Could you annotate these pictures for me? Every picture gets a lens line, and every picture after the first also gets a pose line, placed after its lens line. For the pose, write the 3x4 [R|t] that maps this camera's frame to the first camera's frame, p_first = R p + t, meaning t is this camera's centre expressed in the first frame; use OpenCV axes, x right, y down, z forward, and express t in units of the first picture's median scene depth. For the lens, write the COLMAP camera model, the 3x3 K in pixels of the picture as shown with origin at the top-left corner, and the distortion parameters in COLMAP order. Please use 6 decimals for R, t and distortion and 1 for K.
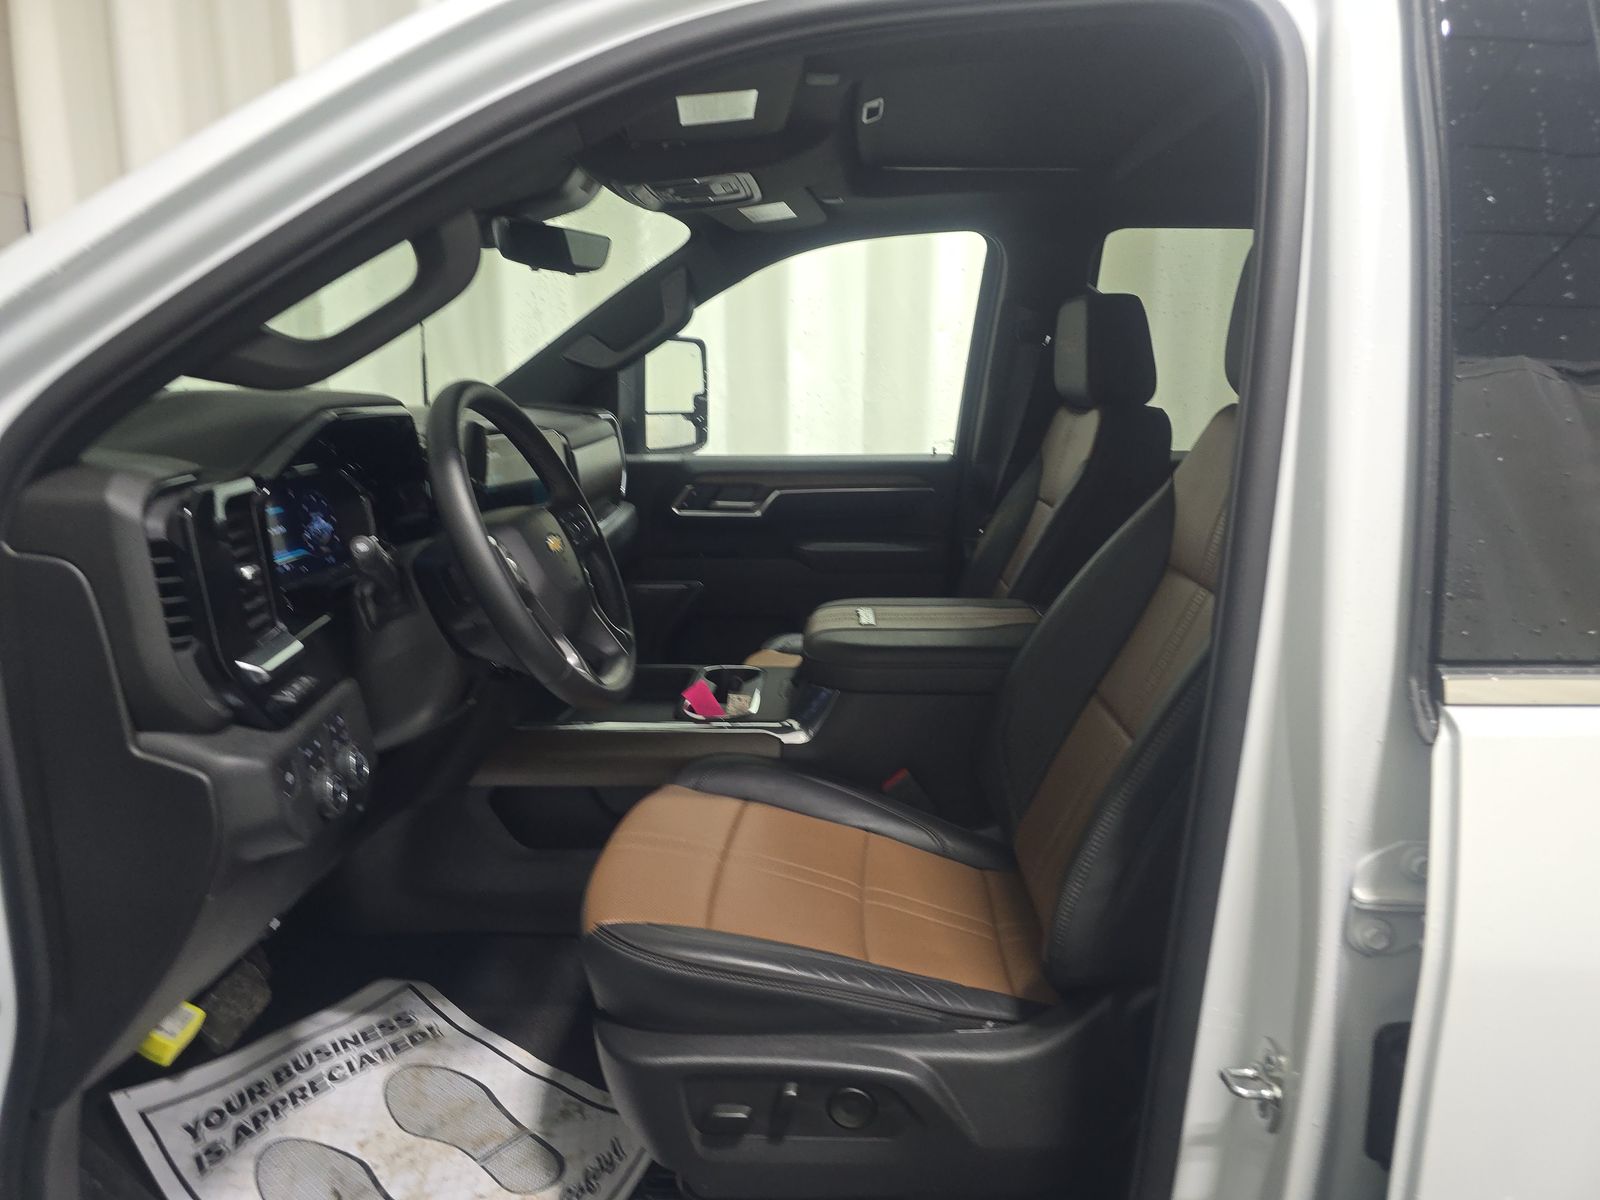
lens RADIAL K [[1090.0, 0, 800.0], [0, 1090.0, 600.0], [0, 0, 1]] dist [0.036860, -0.035048]
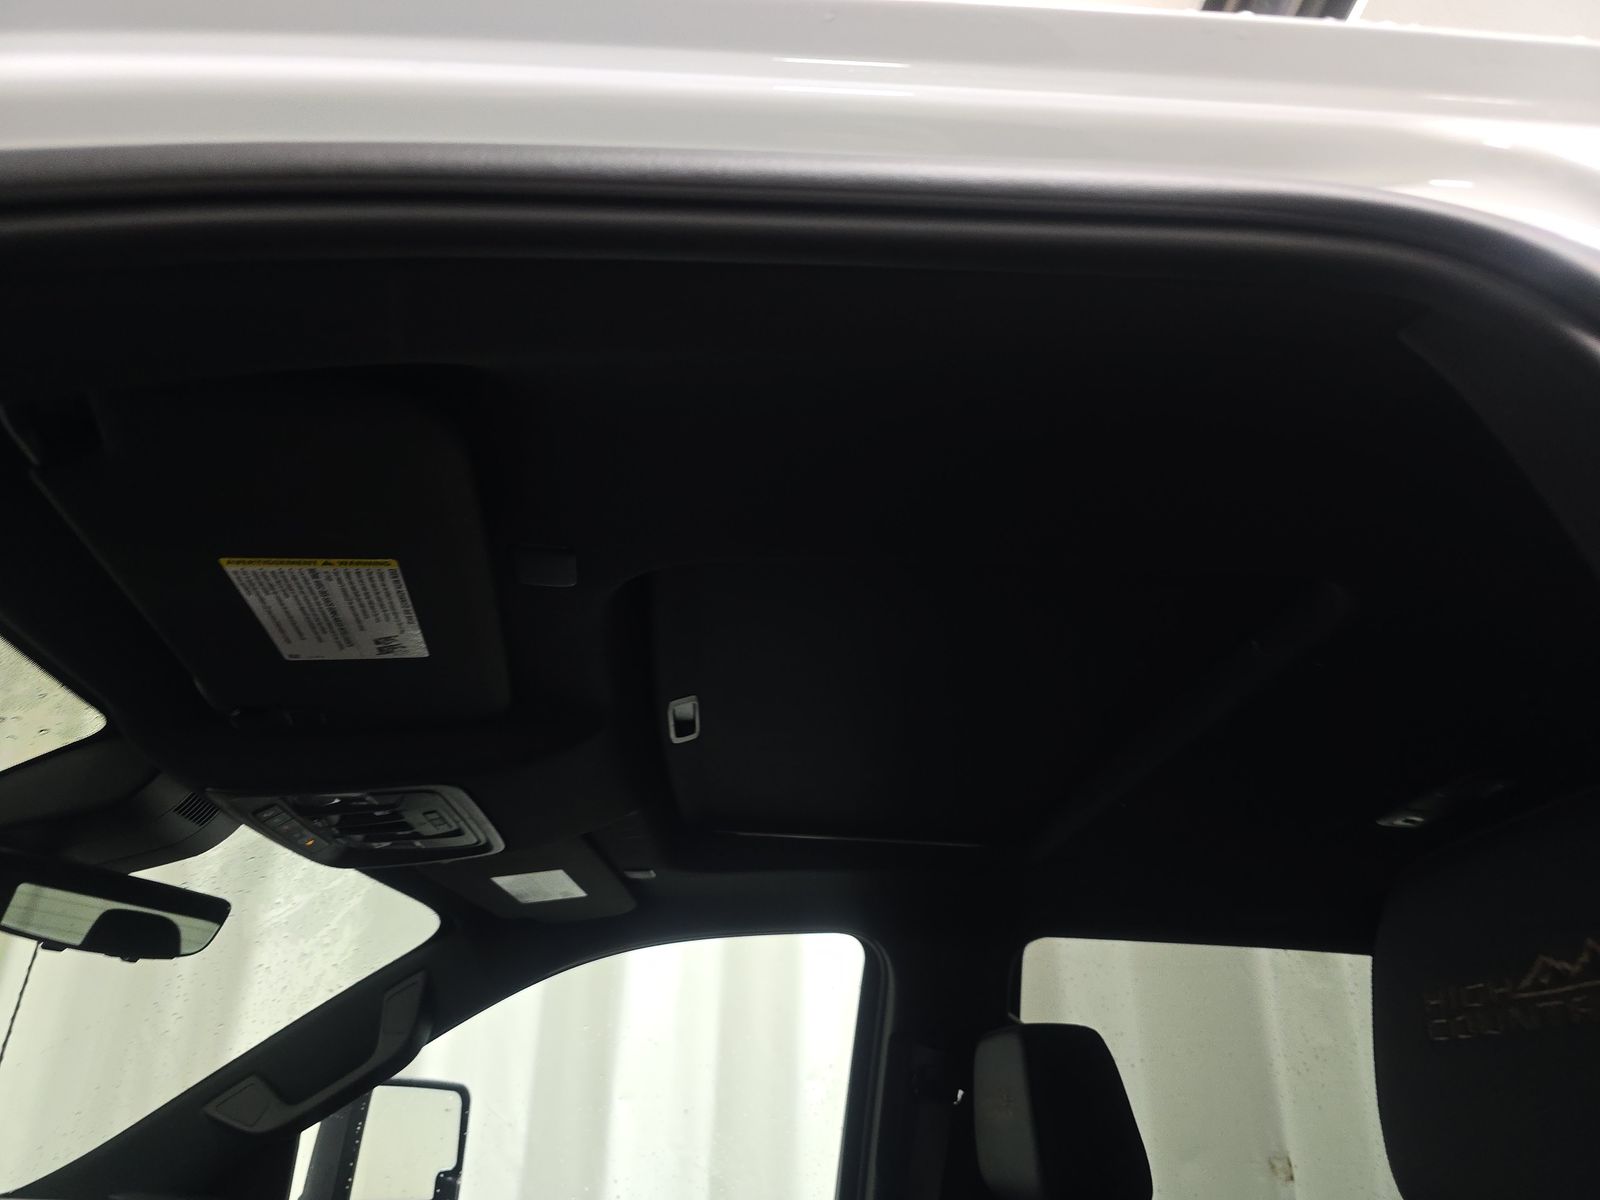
lens RADIAL K [[1090.0, 0, 800.0], [0, 1090.0, 600.0], [0, 0, 1]] dist [0.036860, -0.035048]
pose [[0.994318, 0.058430, 0.088981, 0.055665], [0.007476, 0.795500, -0.605908, -0.080014], [-0.106188, 0.603130, 0.790543, 0.323619]]
